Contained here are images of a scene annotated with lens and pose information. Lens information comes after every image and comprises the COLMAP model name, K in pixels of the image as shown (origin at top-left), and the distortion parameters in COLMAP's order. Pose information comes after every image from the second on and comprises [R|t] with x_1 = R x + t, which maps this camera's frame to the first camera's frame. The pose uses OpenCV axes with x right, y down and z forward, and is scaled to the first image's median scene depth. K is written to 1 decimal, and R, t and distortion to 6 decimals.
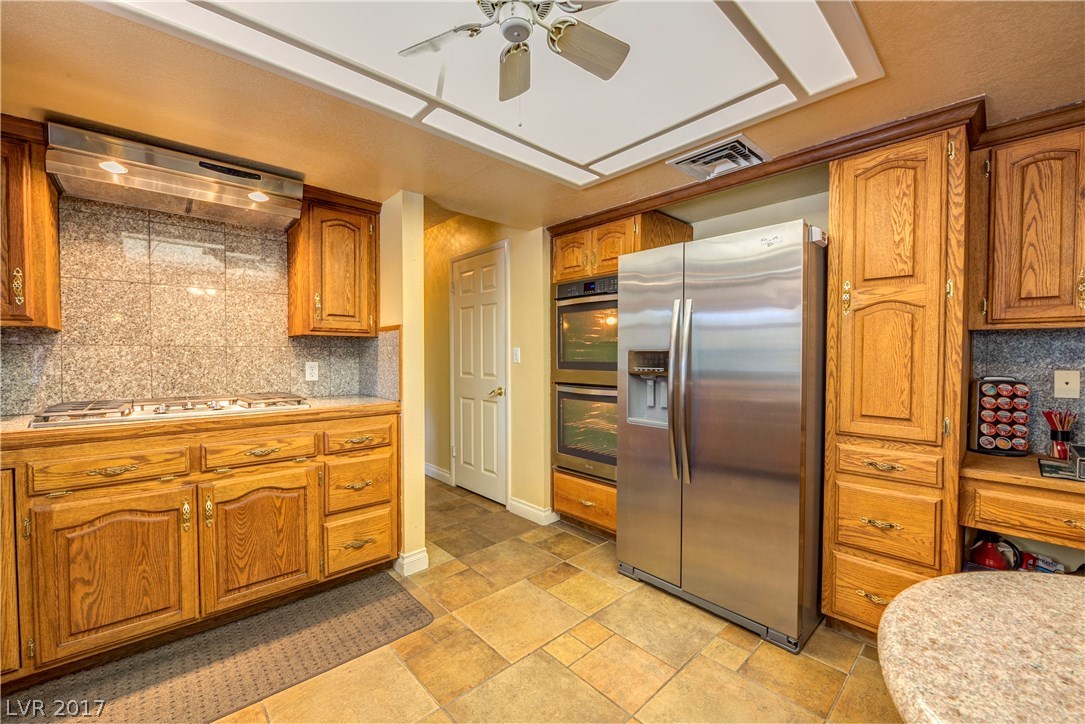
lens RADIAL K [[430.2, 0, 543.9], [0, 430.2, 362.9], [0, 0, 1]] dist [-0.010201, -0.002012]
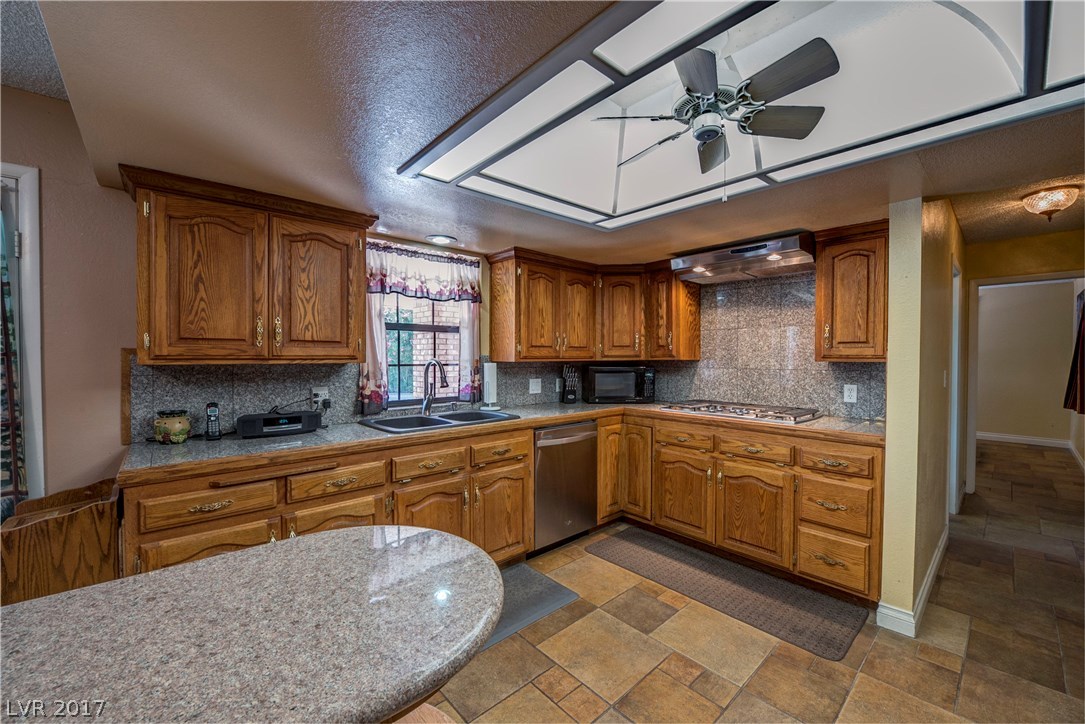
lens RADIAL K [[430.2, 0, 541.7], [0, 430.2, 360.3], [0, 0, 1]] dist [-0.010201, -0.002012]
pose [[-0.010967, 0.009898, -0.999891, 0.663271], [-0.020112, 0.999747, 0.010117, -0.073318], [0.999738, 0.020220, -0.010765, 0.309228]]
